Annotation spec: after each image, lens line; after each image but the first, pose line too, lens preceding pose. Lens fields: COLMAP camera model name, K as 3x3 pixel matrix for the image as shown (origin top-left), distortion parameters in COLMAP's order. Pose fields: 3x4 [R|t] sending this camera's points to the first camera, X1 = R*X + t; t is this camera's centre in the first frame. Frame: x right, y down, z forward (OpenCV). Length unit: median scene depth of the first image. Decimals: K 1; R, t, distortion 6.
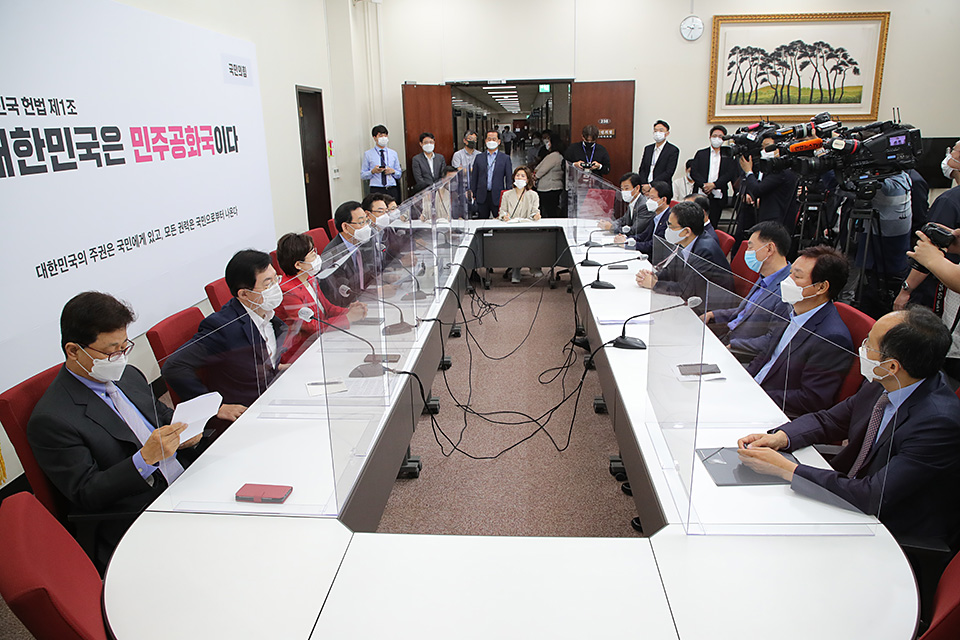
lens RADIAL K [[662.1, 0, 479.6], [0, 662.1, 336.9], [0, 0, 1]] dist [-0.097361, 0.041604]
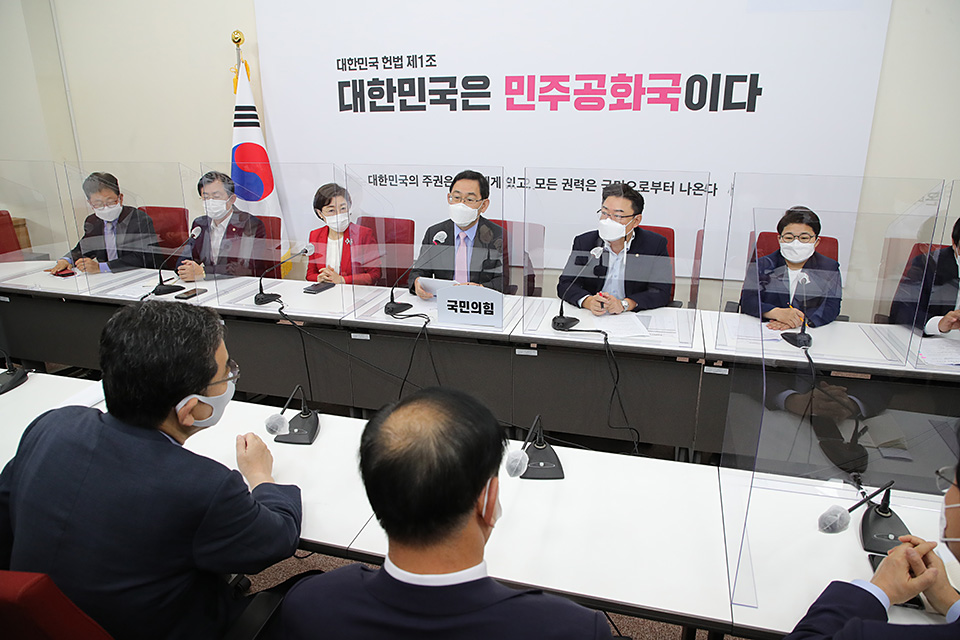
lens RADIAL K [[662.1, 0, 479.6], [0, 662.1, 336.9], [0, 0, 1]] dist [-0.097361, 0.041604]
pose [[-0.223683, 0.356833, -0.906993, 0.666079], [-0.282085, 0.867045, 0.410684, -0.433720], [0.932949, 0.347712, -0.093286, 1.365989]]
